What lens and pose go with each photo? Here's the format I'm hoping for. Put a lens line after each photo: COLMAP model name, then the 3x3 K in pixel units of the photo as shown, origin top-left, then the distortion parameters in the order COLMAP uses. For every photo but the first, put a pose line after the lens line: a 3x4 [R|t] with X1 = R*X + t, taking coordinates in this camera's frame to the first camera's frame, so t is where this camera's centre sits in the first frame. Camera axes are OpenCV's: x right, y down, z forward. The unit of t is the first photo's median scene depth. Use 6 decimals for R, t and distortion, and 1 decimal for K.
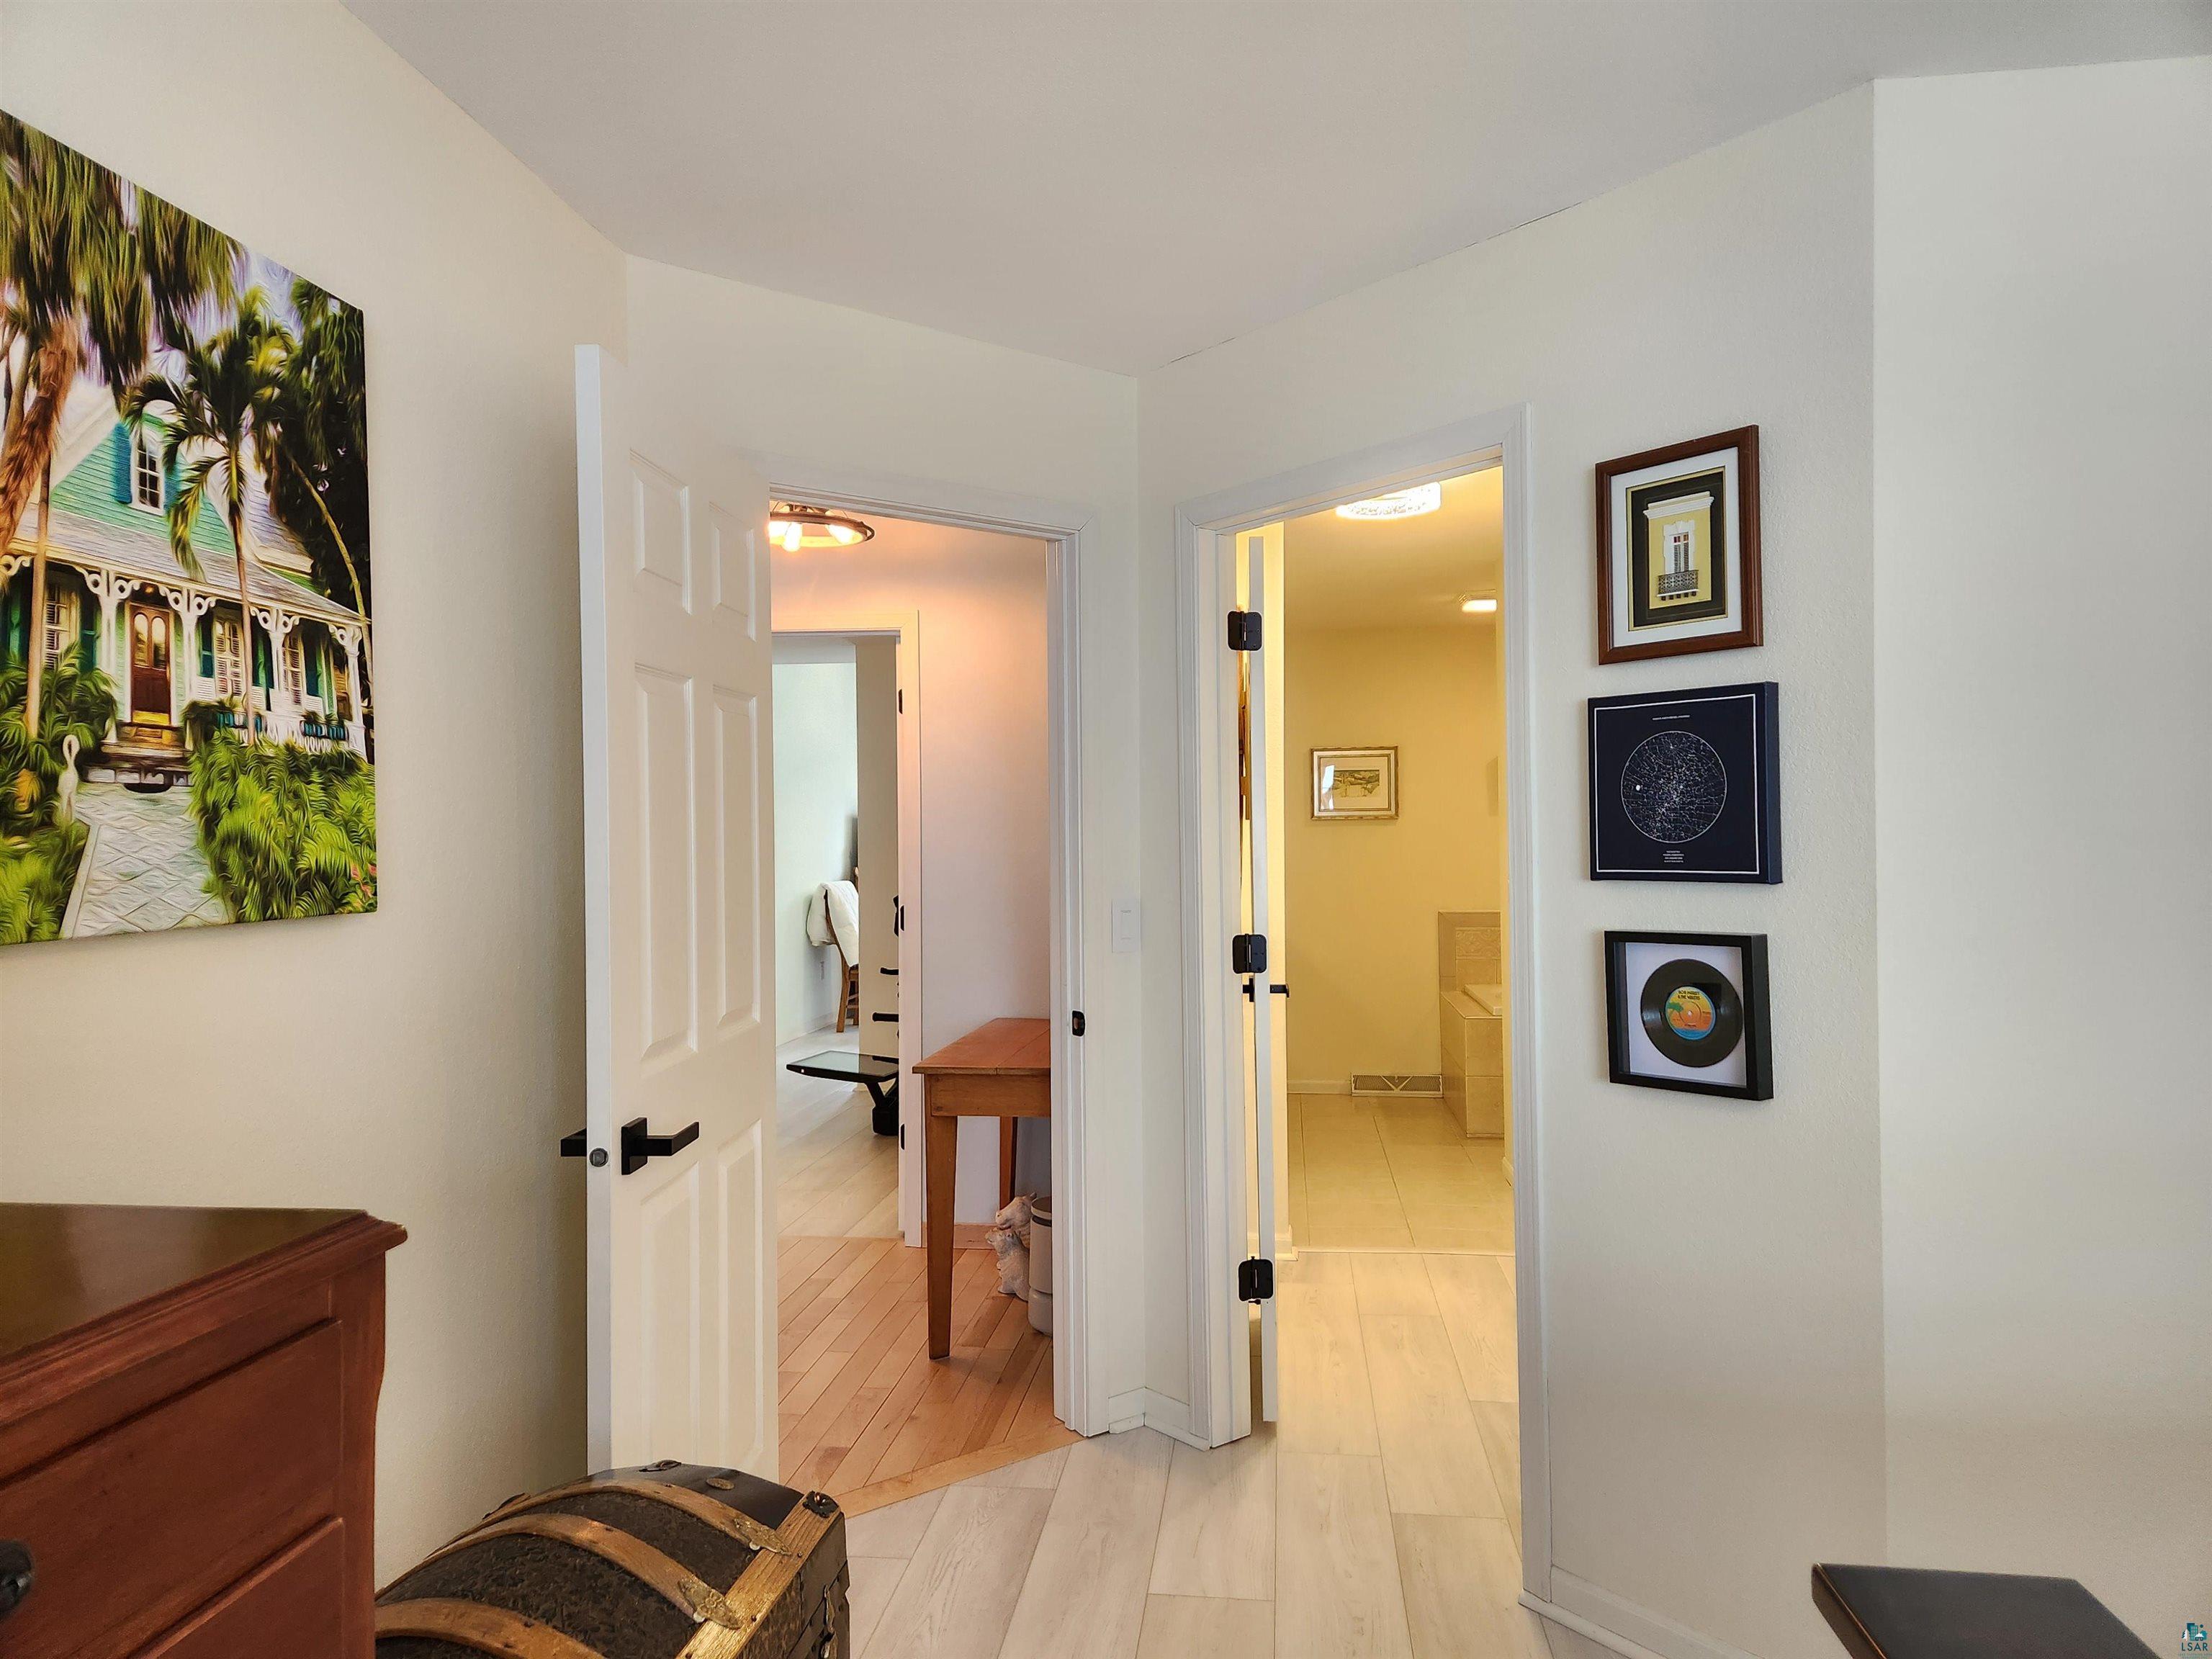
lens RADIAL K [[1464.3, 0, 1097.3], [0, 1464.3, 841.7], [0, 0, 1]] dist [0.095362, -0.097012]
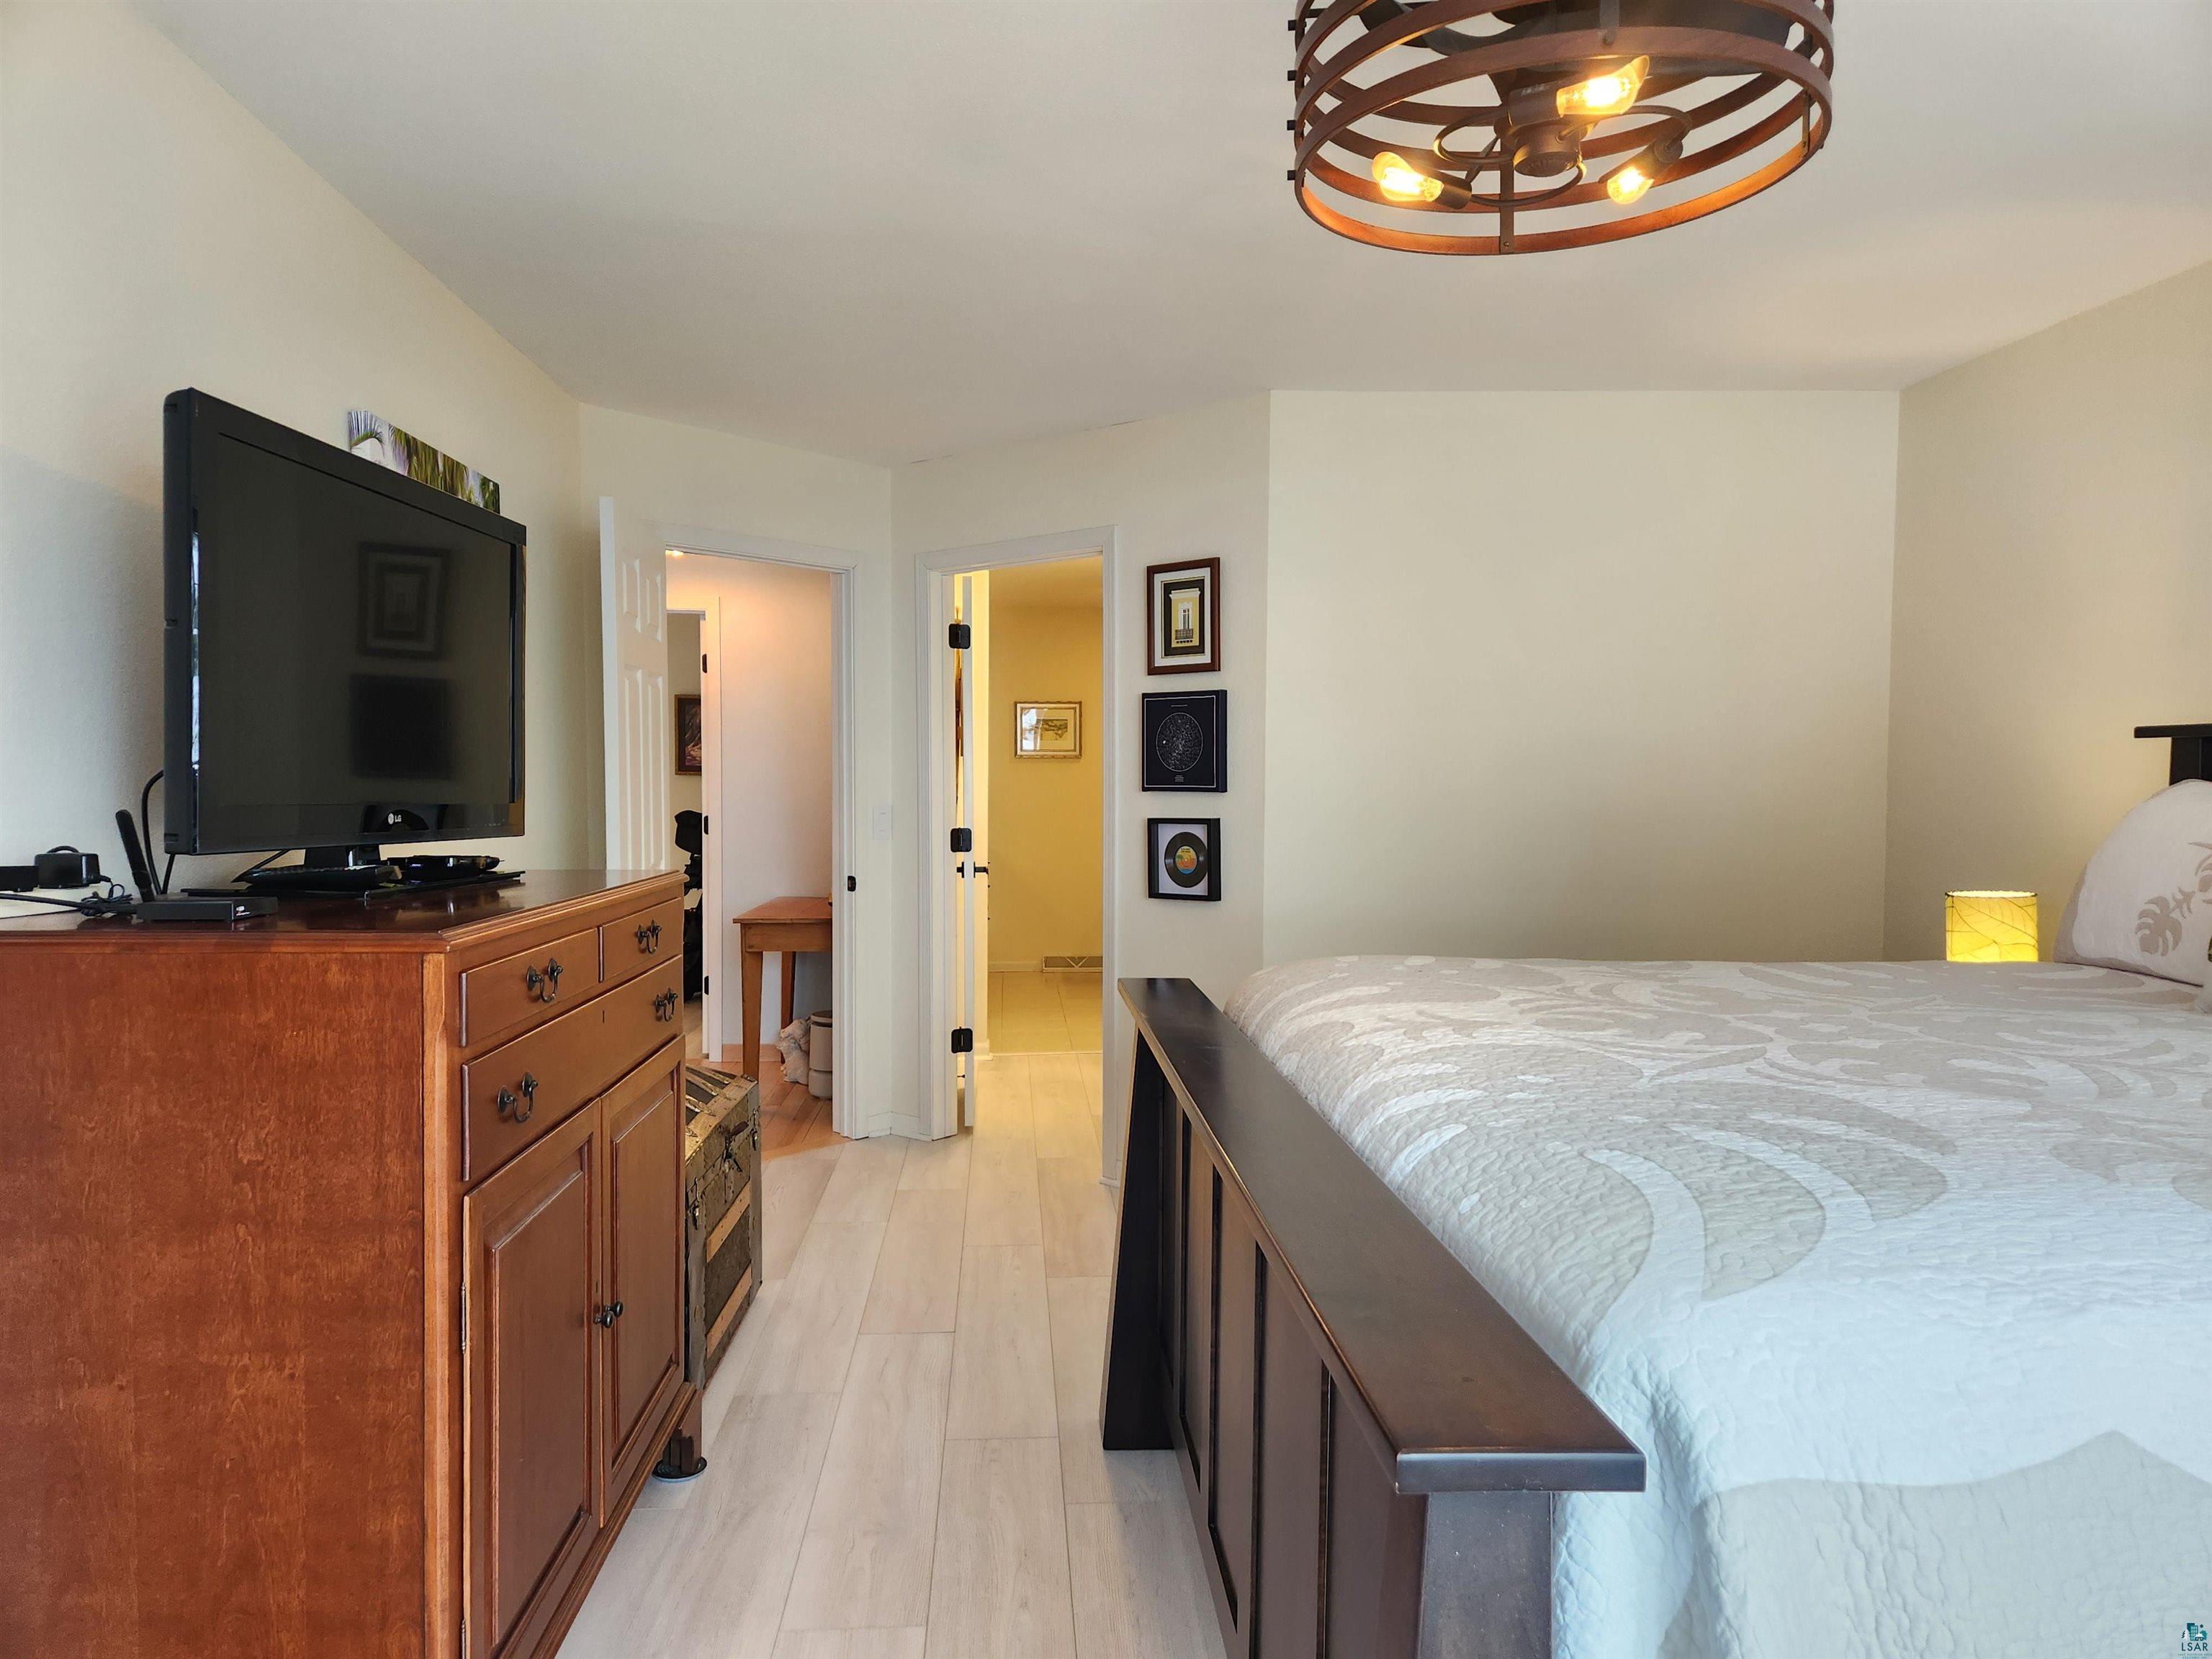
lens RADIAL K [[1464.3, 0, 1097.3], [0, 1464.3, 841.7], [0, 0, 1]] dist [0.095362, -0.097012]
pose [[0.982203, 0.005862, 0.187732, -0.061200], [-0.013773, 0.999070, 0.040864, 0.013584], [-0.187318, -0.042722, 0.981370, -0.723357]]
